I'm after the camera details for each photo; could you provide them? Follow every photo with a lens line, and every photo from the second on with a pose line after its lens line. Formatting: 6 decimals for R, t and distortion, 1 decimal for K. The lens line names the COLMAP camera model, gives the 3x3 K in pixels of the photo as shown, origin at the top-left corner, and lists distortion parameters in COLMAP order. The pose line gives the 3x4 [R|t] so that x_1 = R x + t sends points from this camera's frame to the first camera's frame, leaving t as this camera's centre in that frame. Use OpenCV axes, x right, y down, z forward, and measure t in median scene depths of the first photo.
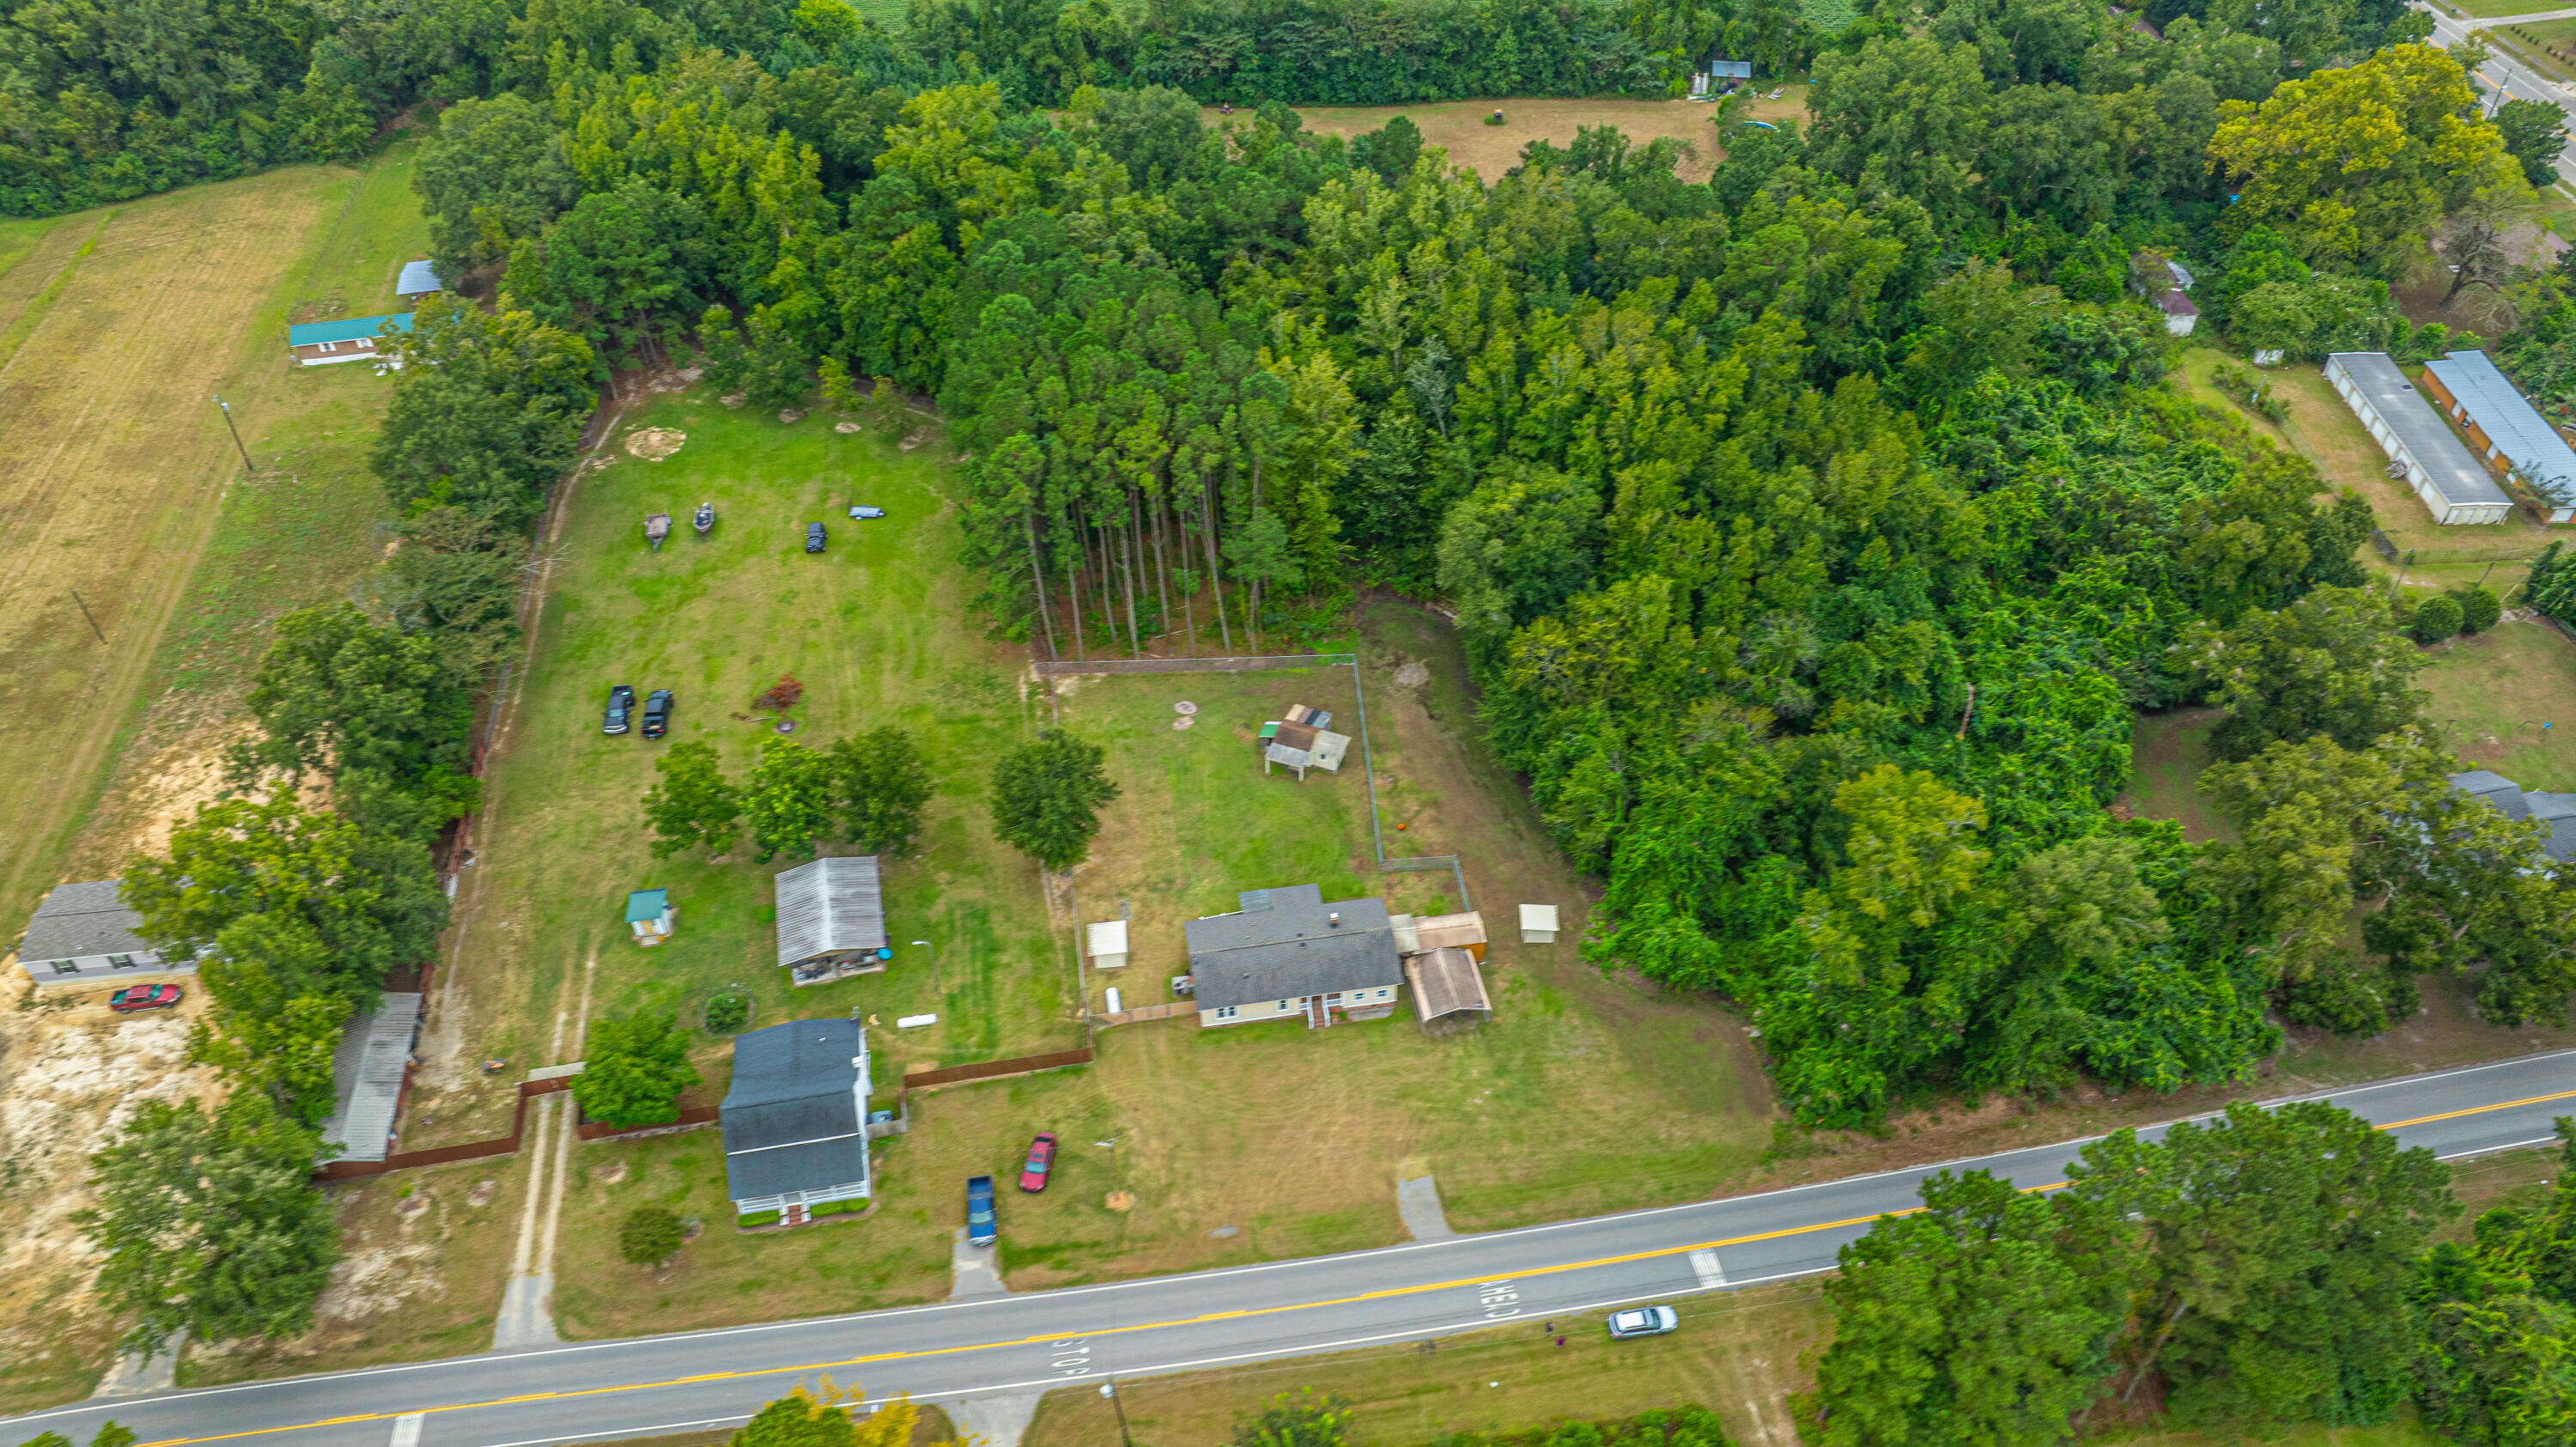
lens RADIAL K [[1810.6, 0, 1285.4], [0, 1810.6, 719.1], [0, 0, 1]] dist [-0.044270, 0.048150]
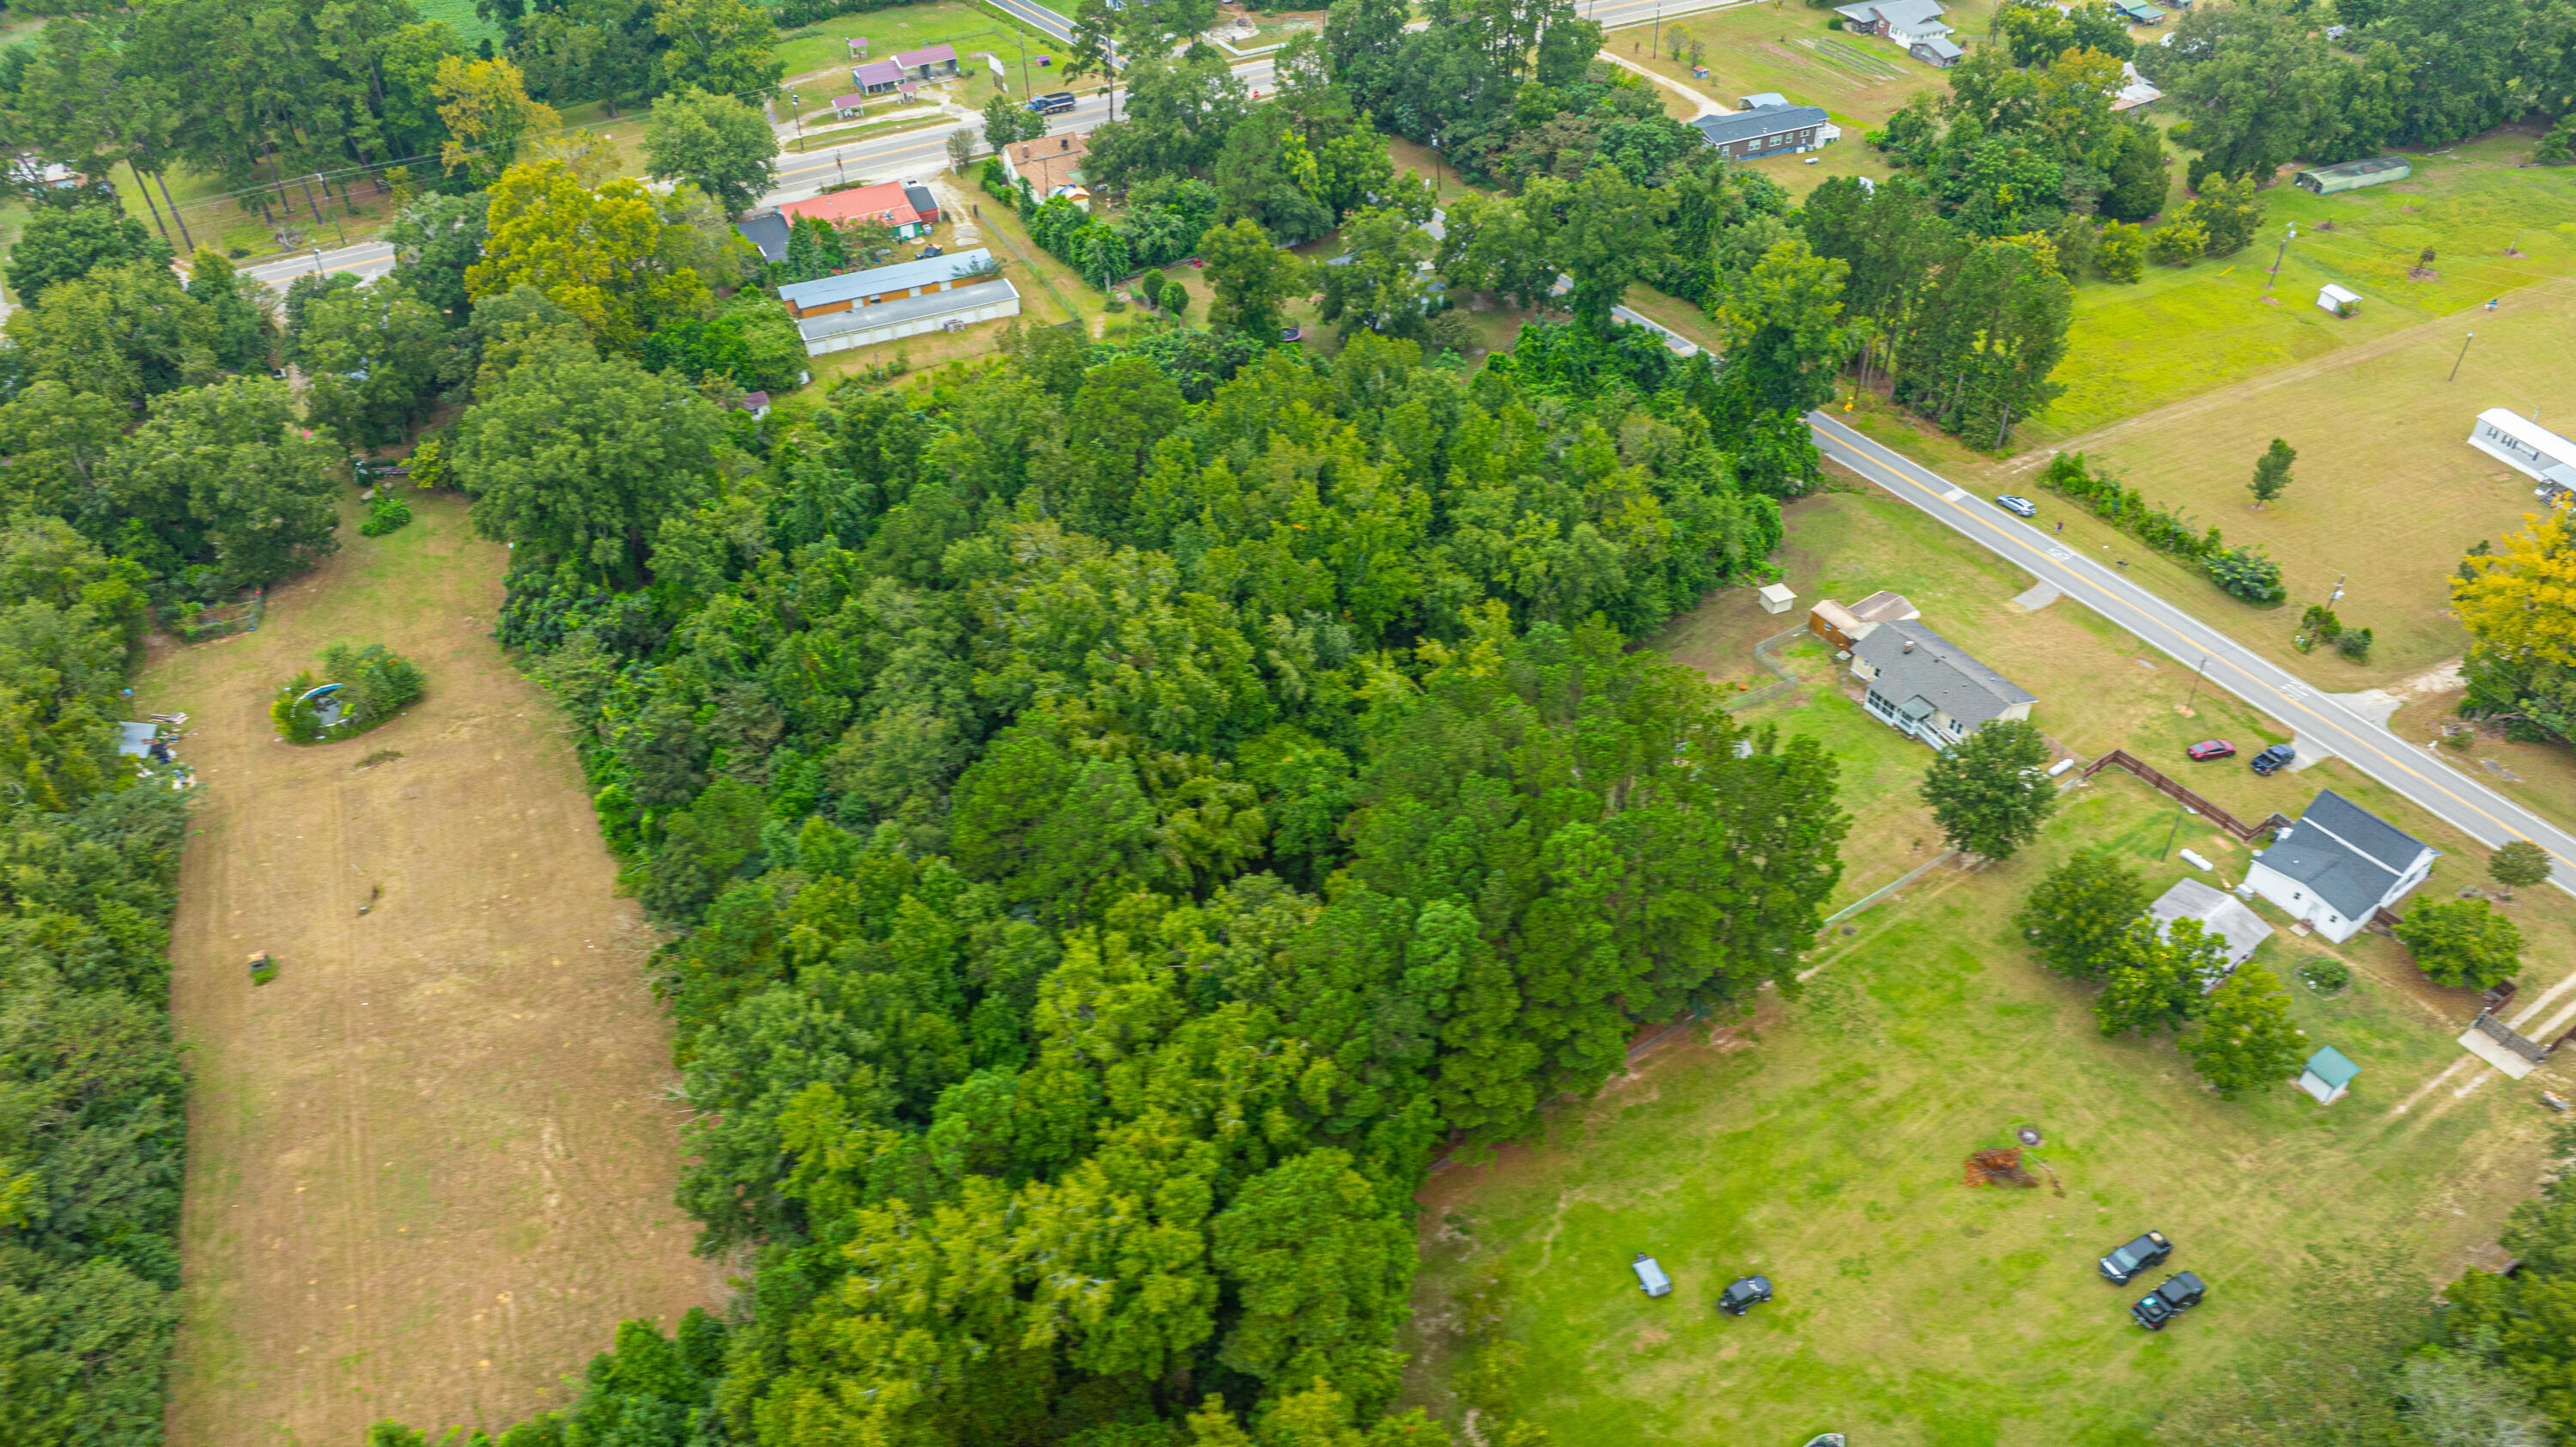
lens RADIAL K [[1810.6, 0, 1293.5], [0, 1810.6, 727.0], [0, 0, 1]] dist [-0.044270, 0.048150]
pose [[-0.408466, -0.569134, 0.713612, -0.642452], [0.633413, 0.386185, 0.670559, -0.868616], [-0.657224, 0.725912, 0.202753, 0.944689]]
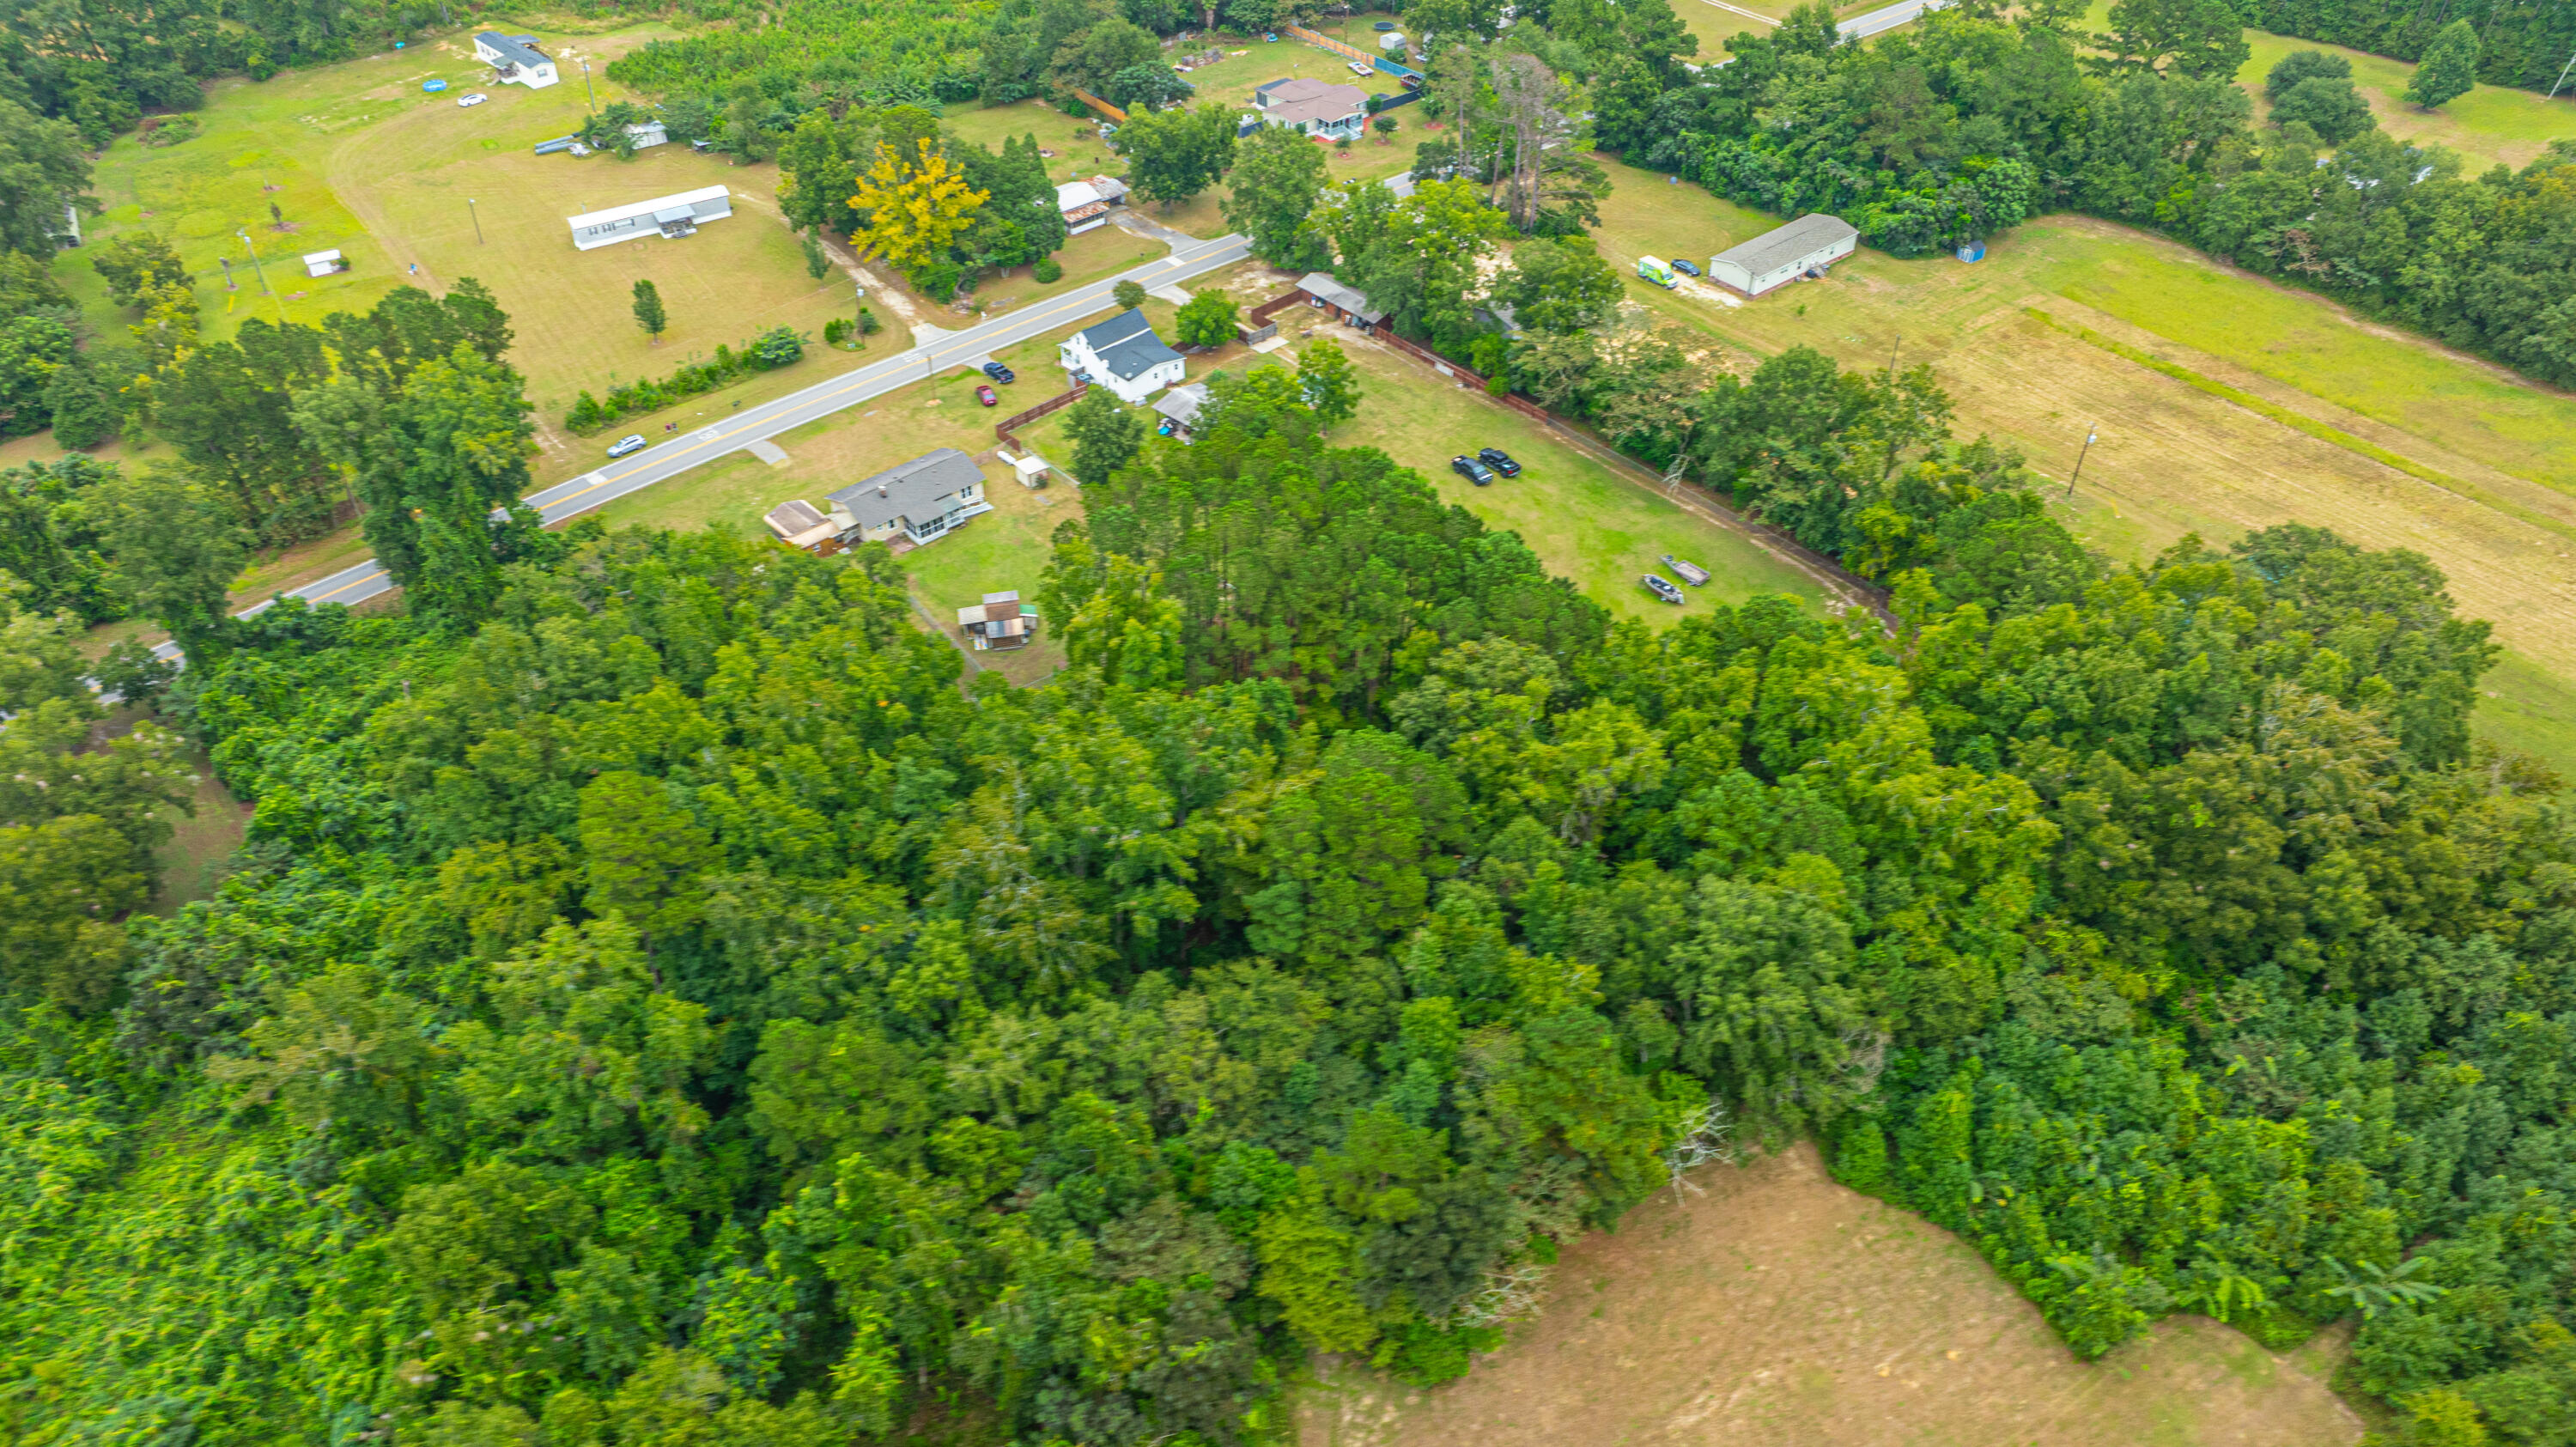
lens RADIAL K [[1810.6, 0, 1286.4], [0, 1810.6, 720.0], [0, 0, 1]] dist [-0.044270, 0.048150]
pose [[-0.840560, 0.356131, -0.408202, 0.359063], [-0.358801, 0.198545, 0.912053, -1.123066], [0.405857, 0.913099, -0.039109, 1.195010]]
